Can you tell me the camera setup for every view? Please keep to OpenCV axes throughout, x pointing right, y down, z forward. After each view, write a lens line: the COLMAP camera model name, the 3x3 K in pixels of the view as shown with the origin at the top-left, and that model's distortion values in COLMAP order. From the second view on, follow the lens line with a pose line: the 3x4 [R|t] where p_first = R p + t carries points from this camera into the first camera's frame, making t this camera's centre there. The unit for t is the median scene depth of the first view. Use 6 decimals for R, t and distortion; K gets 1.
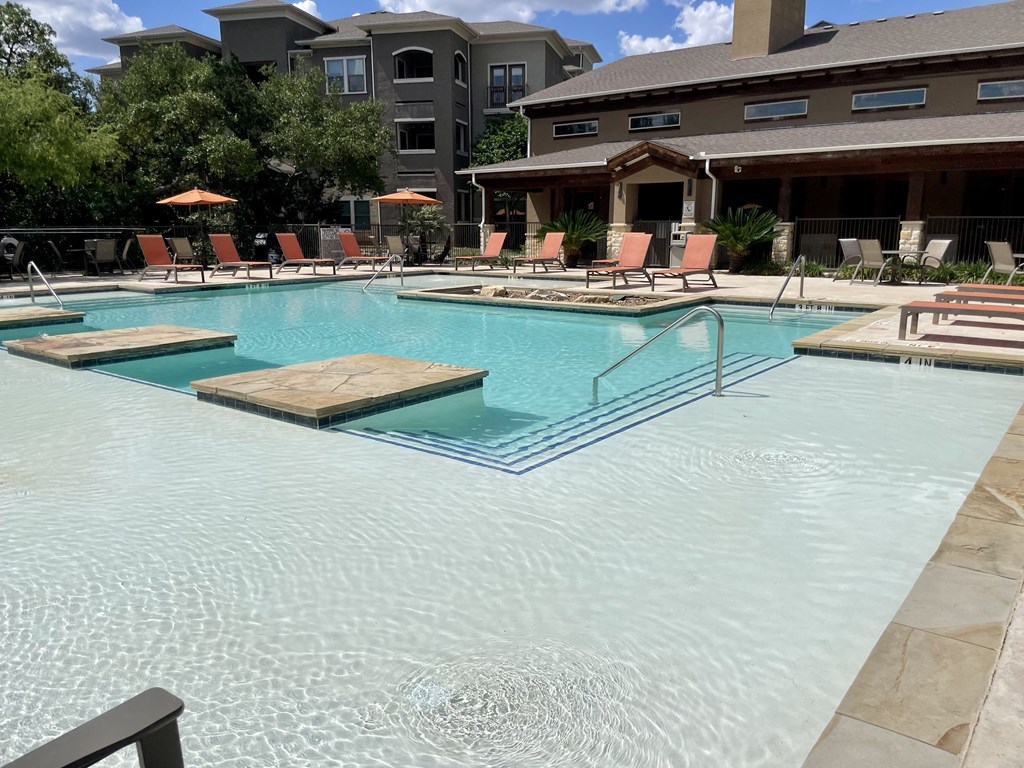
lens RADIAL K [[787.2, 0, 507.2], [0, 787.2, 385.7], [0, 0, 1]] dist [0.034080, -0.049560]
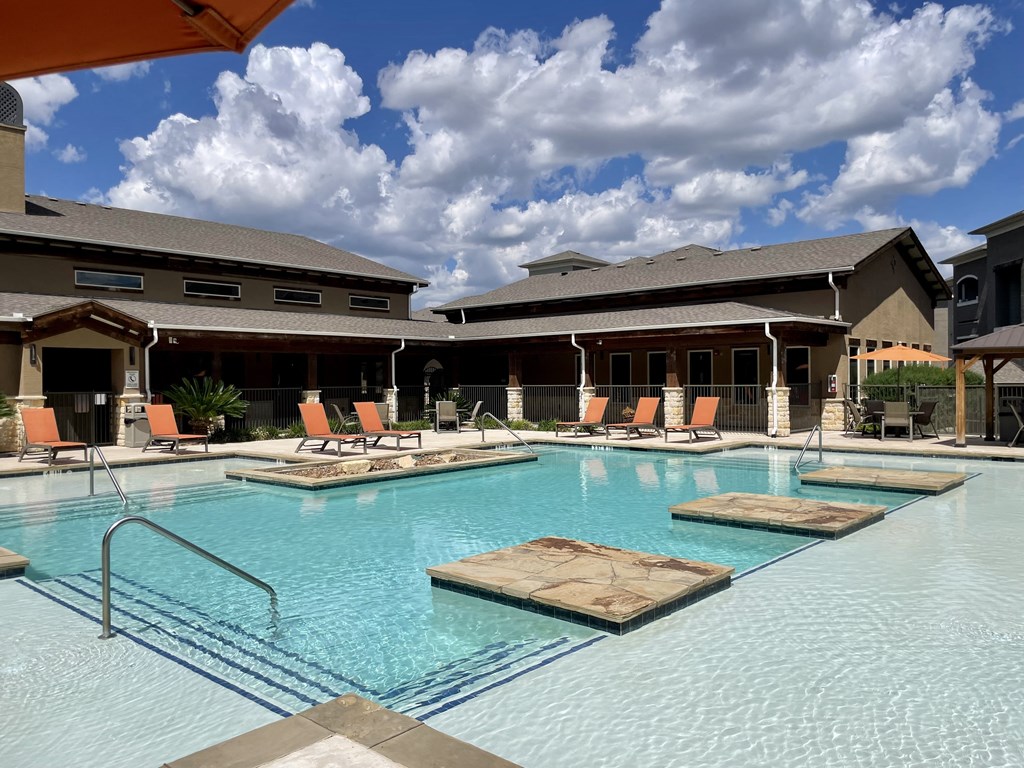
lens RADIAL K [[787.2, 0, 512.7], [0, 787.2, 381.9], [0, 0, 1]] dist [0.034080, -0.049560]
pose [[0.049553, 0.008314, 0.998737, -0.673040], [0.210005, 0.977524, -0.018557, -0.116804], [-0.976444, 0.210659, 0.046694, 0.554742]]
